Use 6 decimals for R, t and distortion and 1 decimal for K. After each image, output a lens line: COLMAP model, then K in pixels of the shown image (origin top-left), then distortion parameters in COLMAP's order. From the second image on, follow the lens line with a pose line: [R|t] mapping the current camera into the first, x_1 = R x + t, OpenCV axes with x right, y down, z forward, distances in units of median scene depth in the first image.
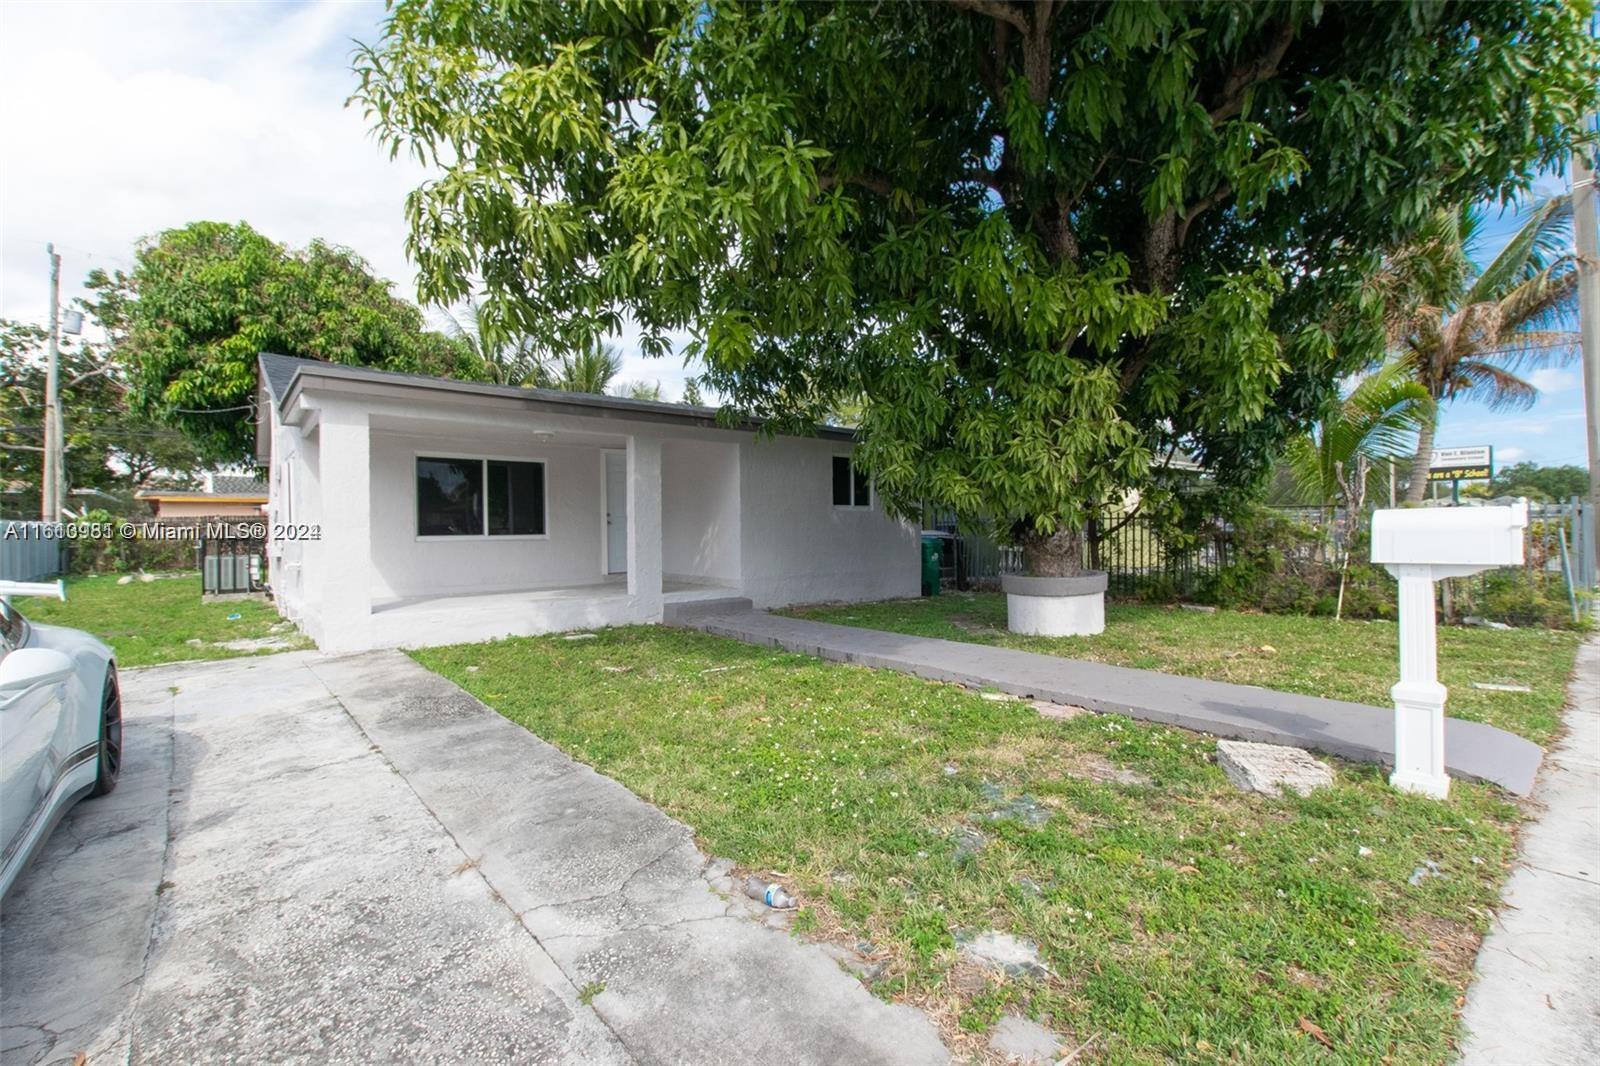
lens RADIAL K [[679.5, 0, 800.0], [0, 679.5, 533.0], [0, 0, 1]] dist [-0.000047, -0.000219]
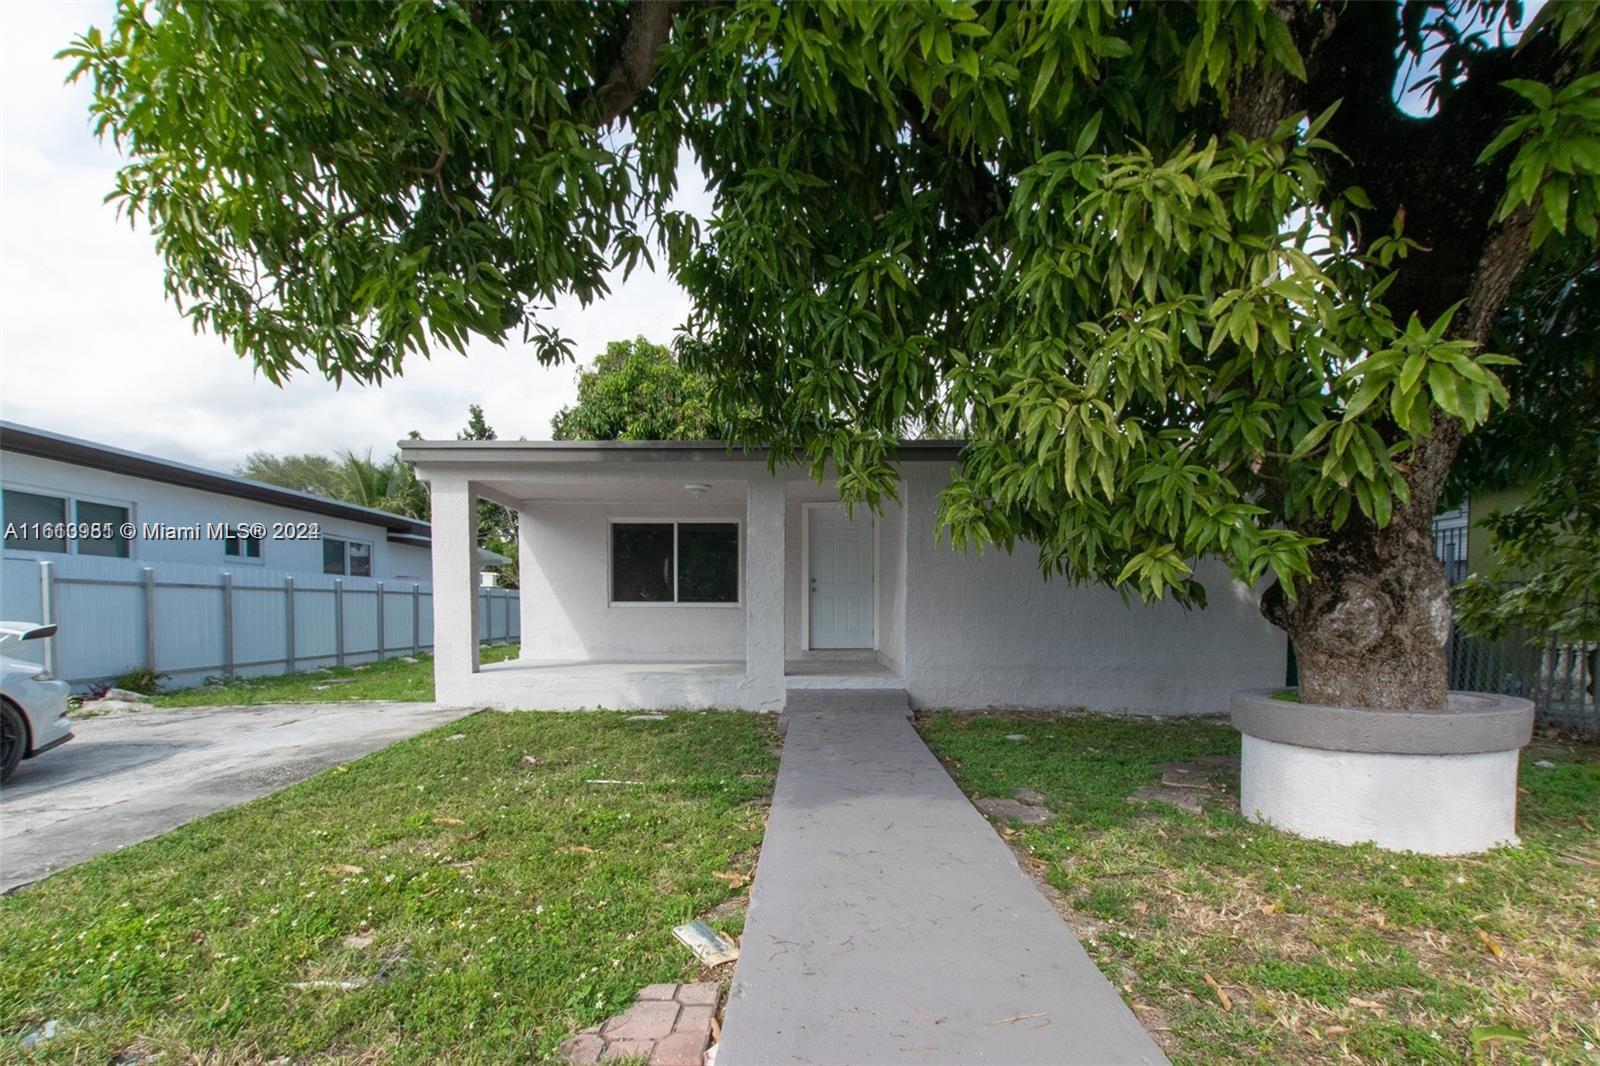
lens RADIAL K [[720.3, 0, 804.4], [0, 720.3, 626.1], [0, 0, 1]] dist [0.000162, 0.000062]
pose [[0.757210, 0.030190, -0.652473, 0.343784], [-0.011708, 0.999398, 0.032656, 0.001950], [0.653066, -0.017088, 0.757108, 0.344930]]
